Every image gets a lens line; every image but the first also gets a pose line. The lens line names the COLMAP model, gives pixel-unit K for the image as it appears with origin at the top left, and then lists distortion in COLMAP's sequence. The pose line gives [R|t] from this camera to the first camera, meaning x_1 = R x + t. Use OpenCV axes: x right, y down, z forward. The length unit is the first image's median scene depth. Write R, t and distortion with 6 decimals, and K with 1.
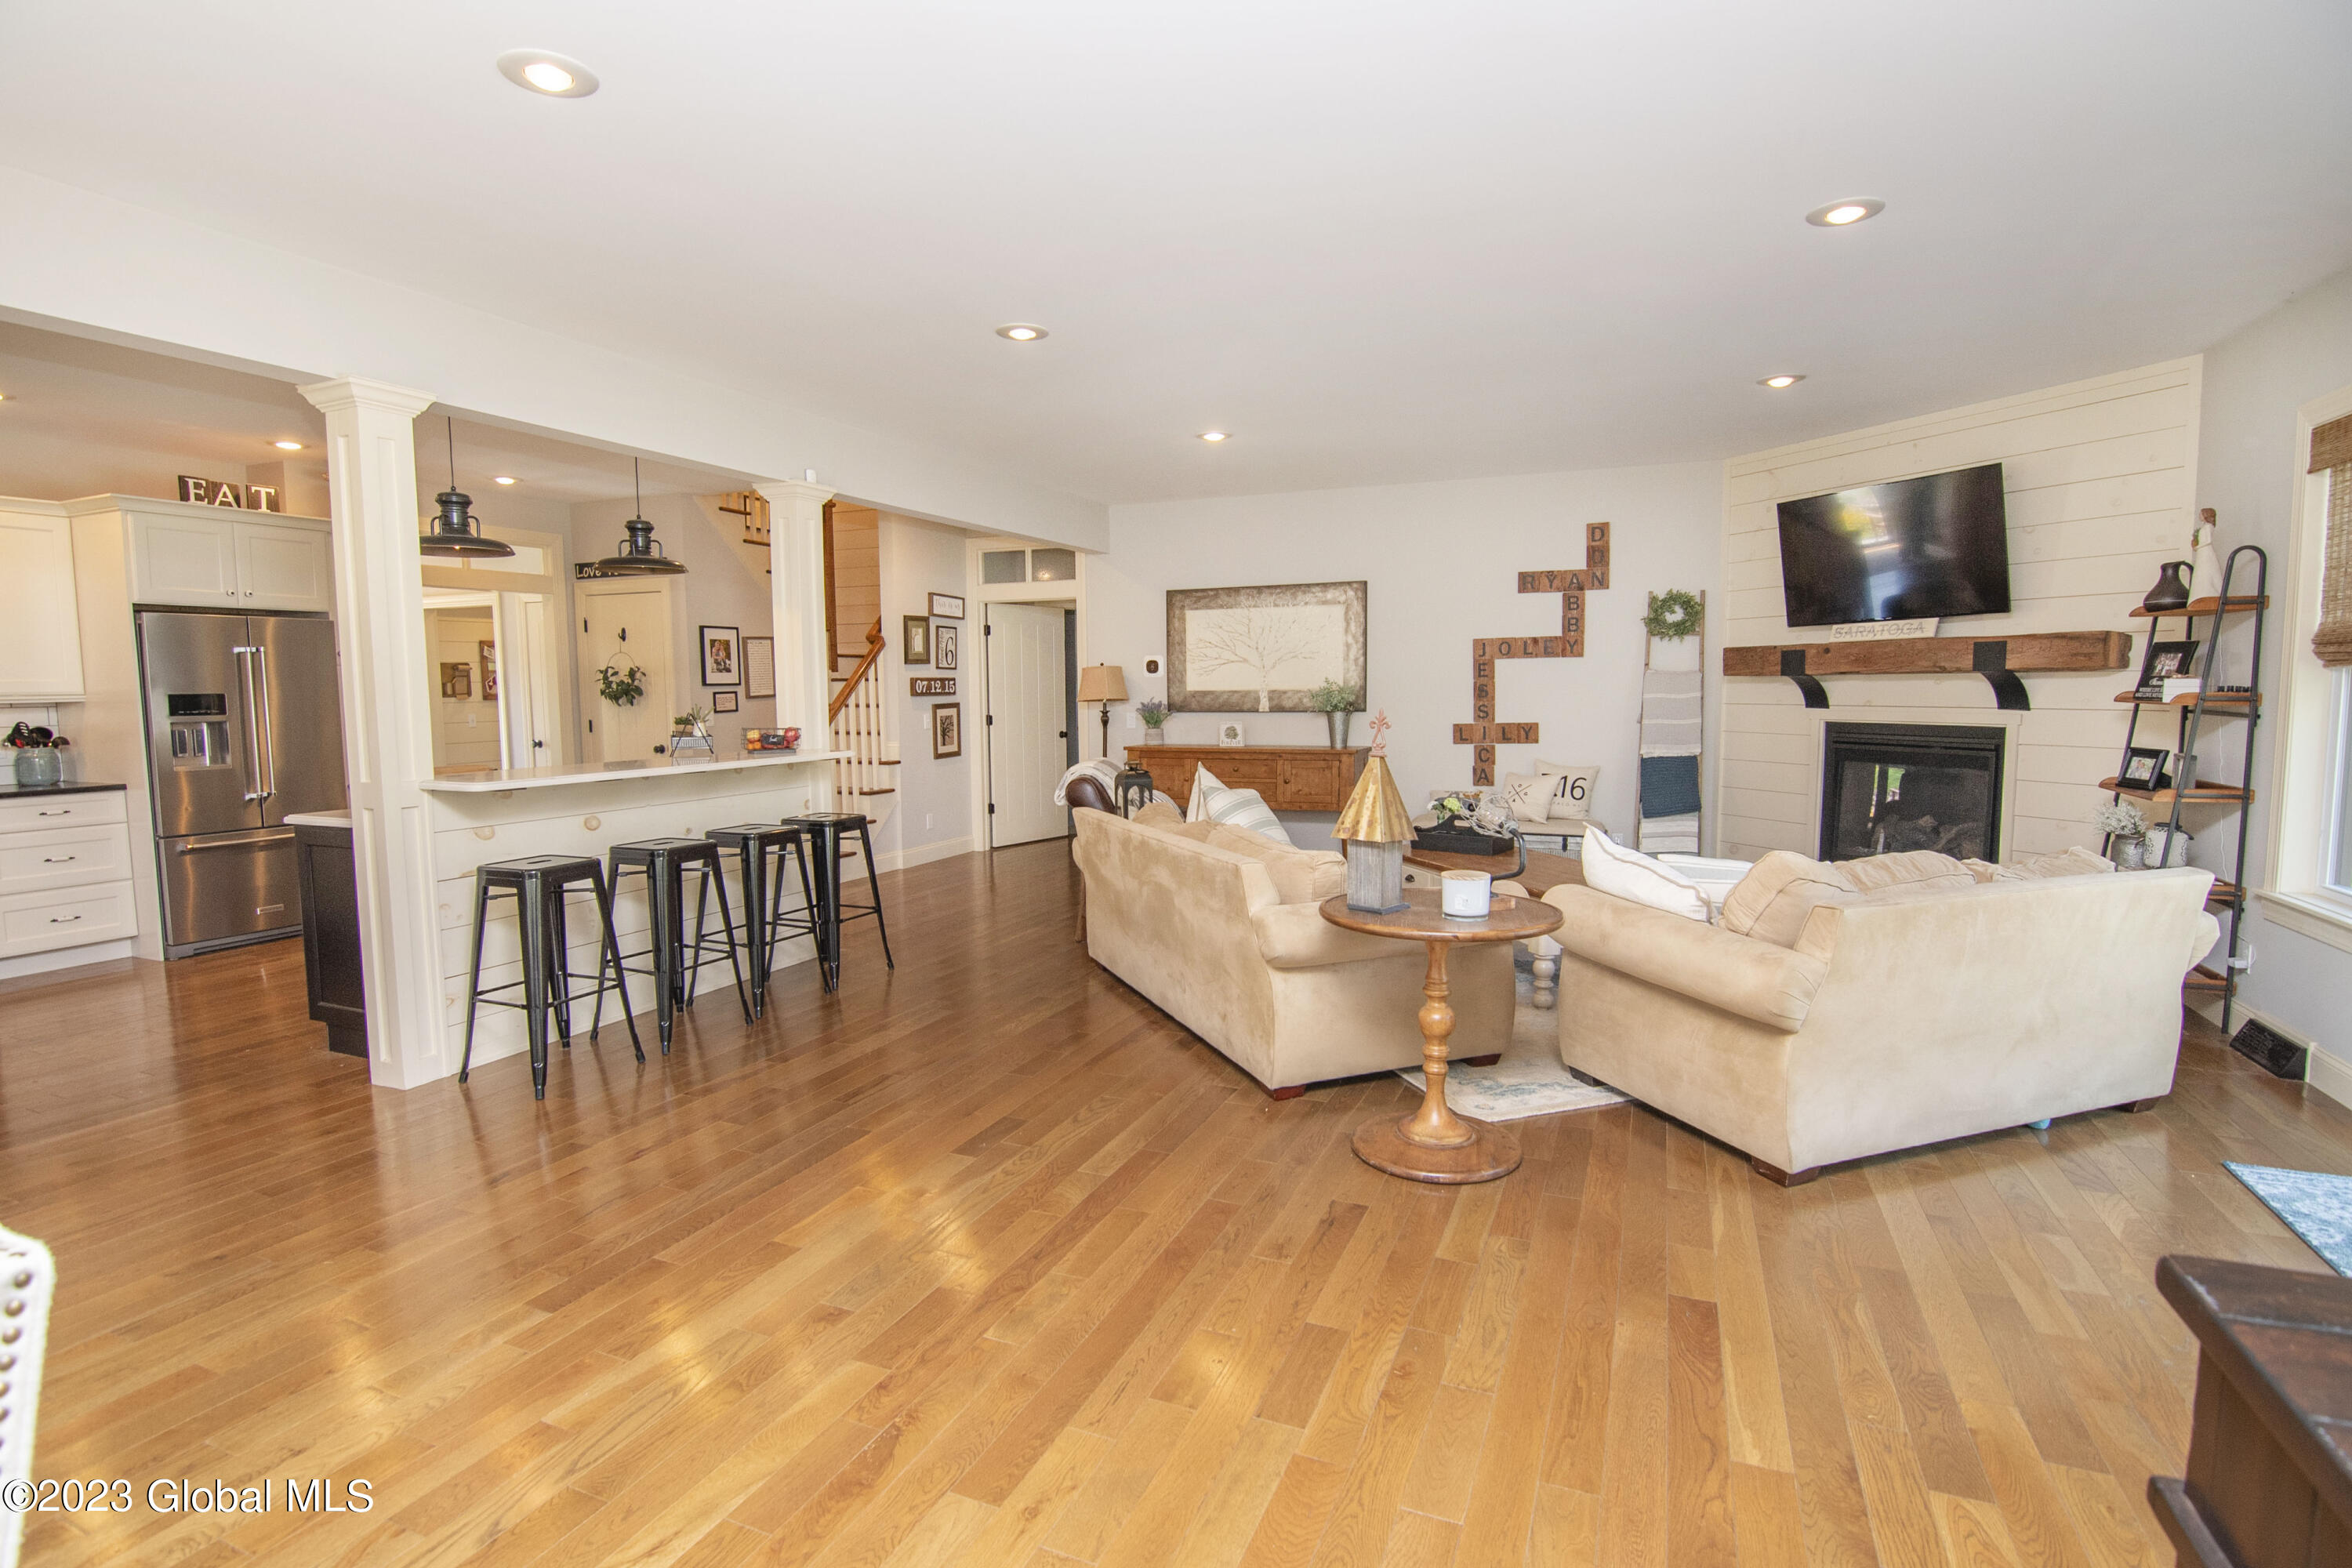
lens RADIAL K [[1141.3, 0, 1165.4], [0, 1141.3, 785.5], [0, 0, 1]] dist [-0.021362, -0.003545]
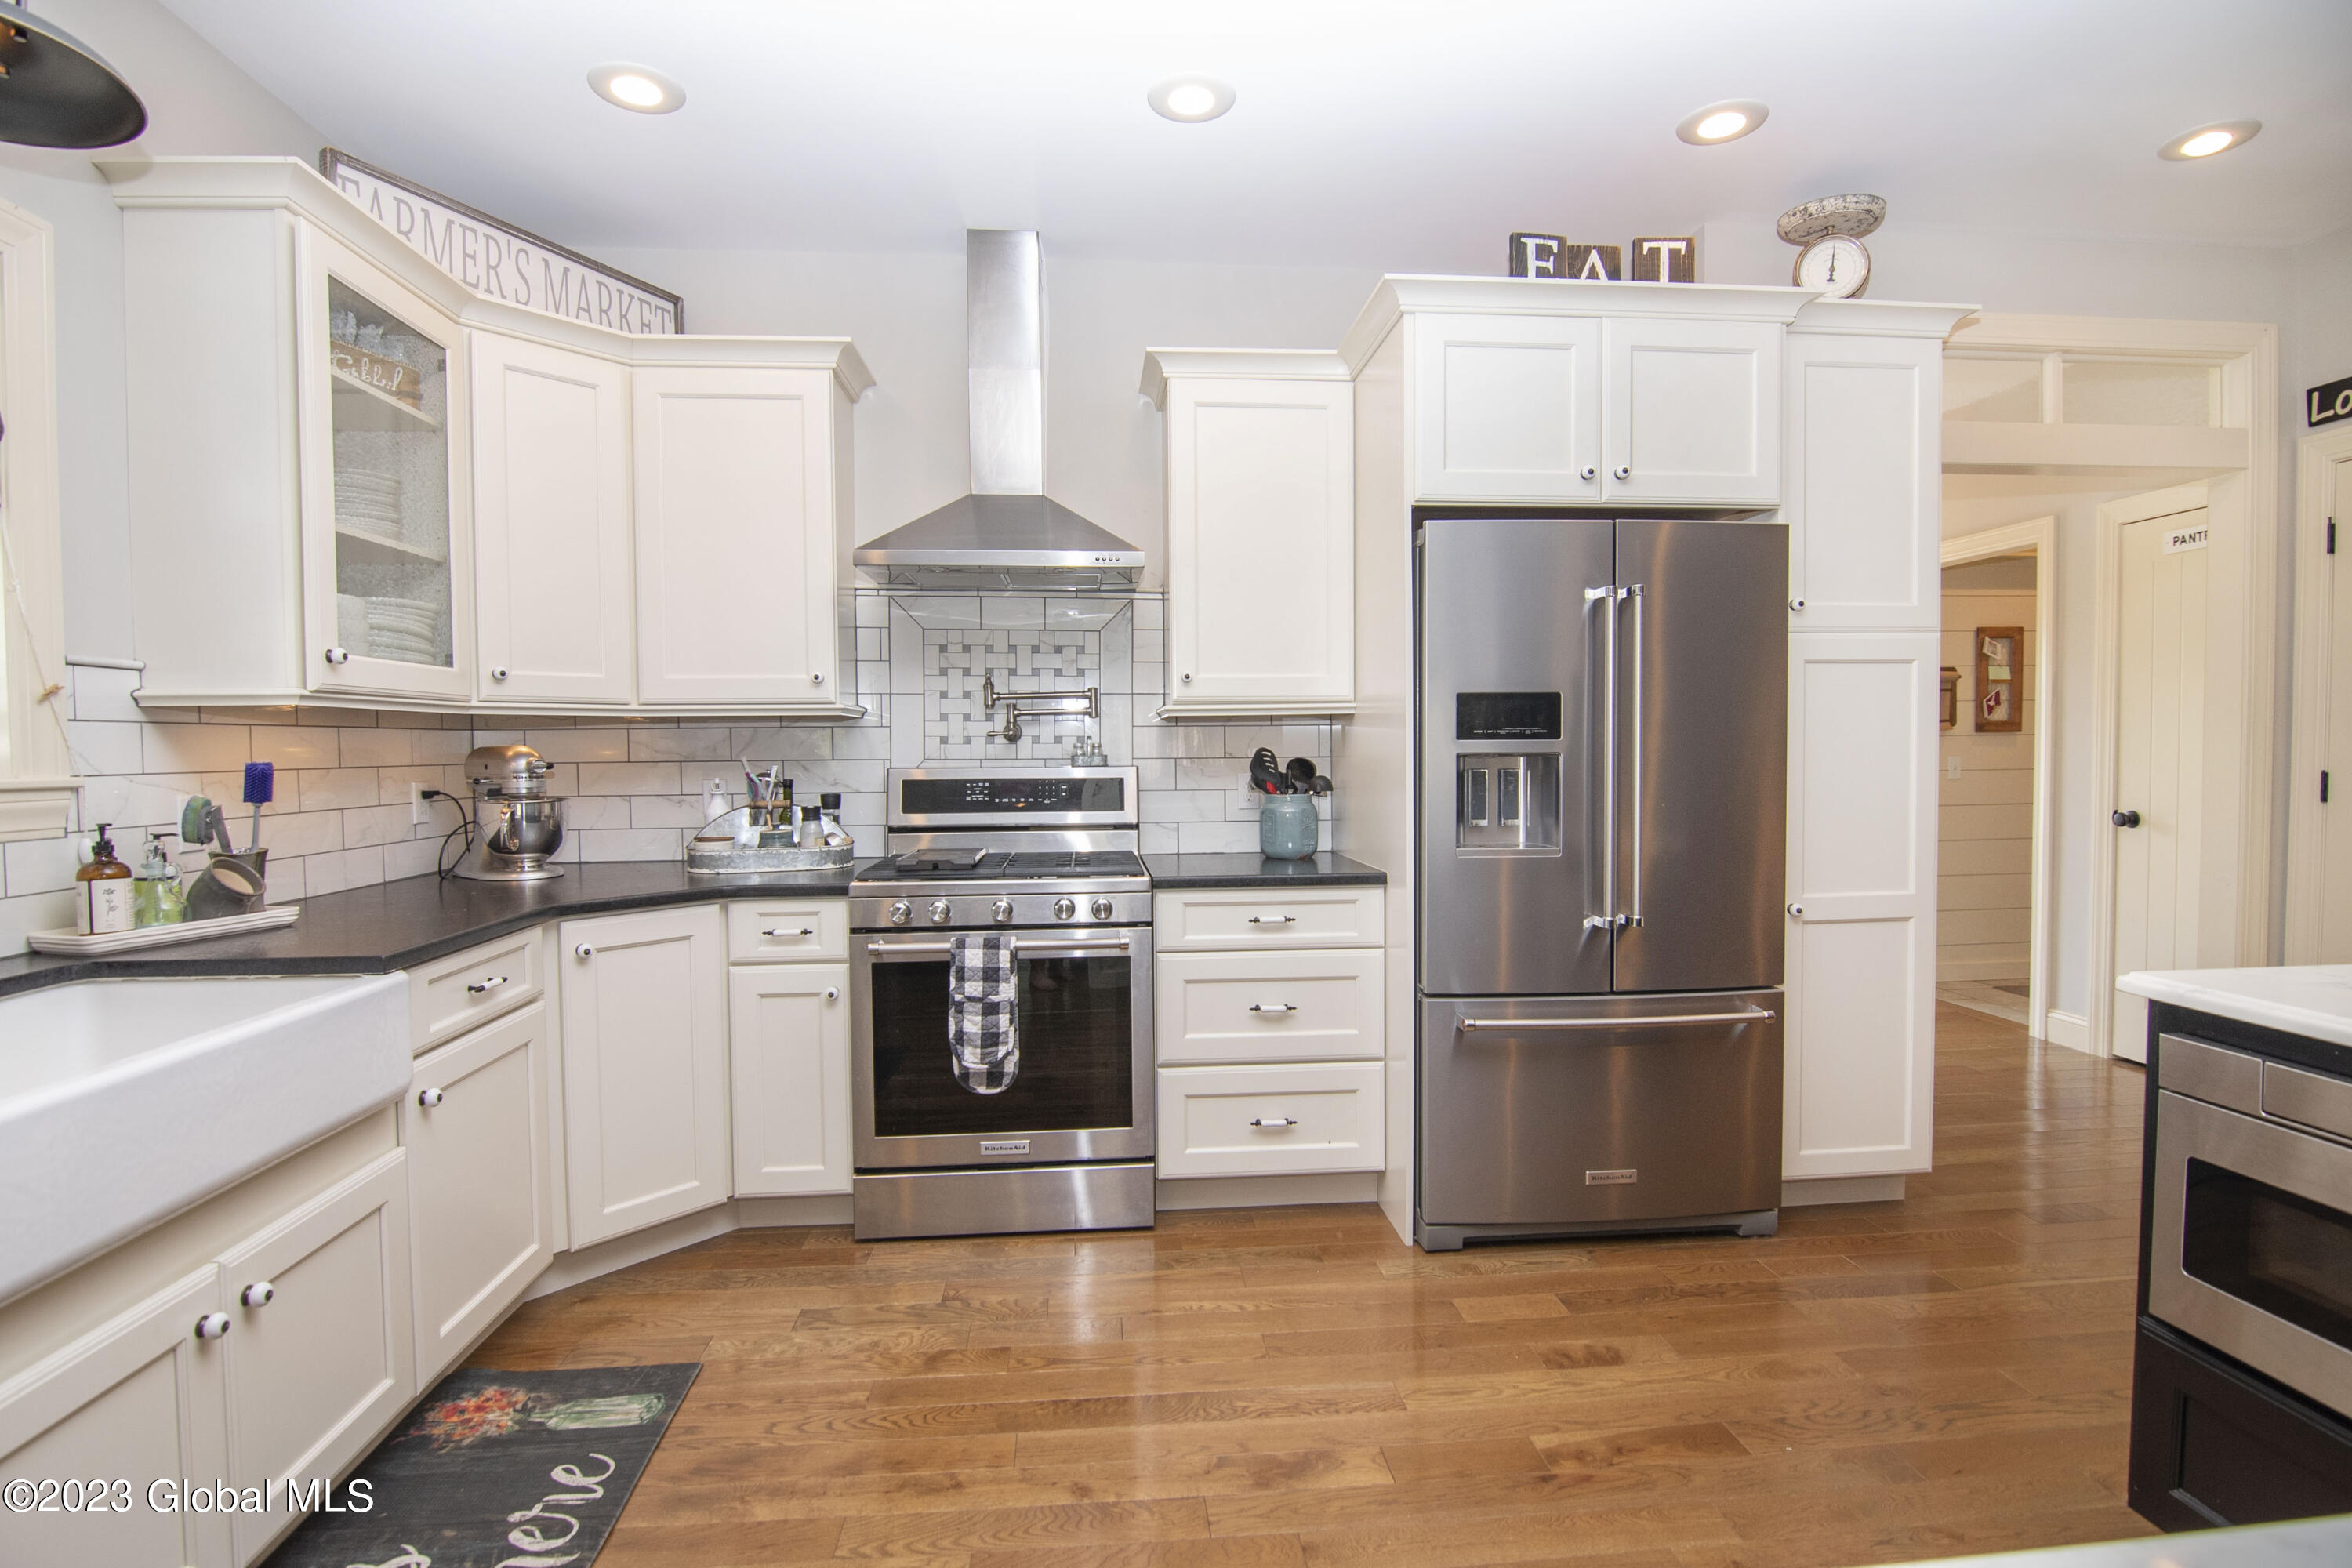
lens RADIAL K [[1141.3, 0, 1169.9], [0, 1141.3, 784.7], [0, 0, 1]] dist [-0.021362, -0.003545]
pose [[0.479768, 0.035943, -0.876659, -0.516886], [-0.074121, 0.997249, 0.000323, -0.033534], [0.874259, 0.064824, 0.481112, 0.650510]]
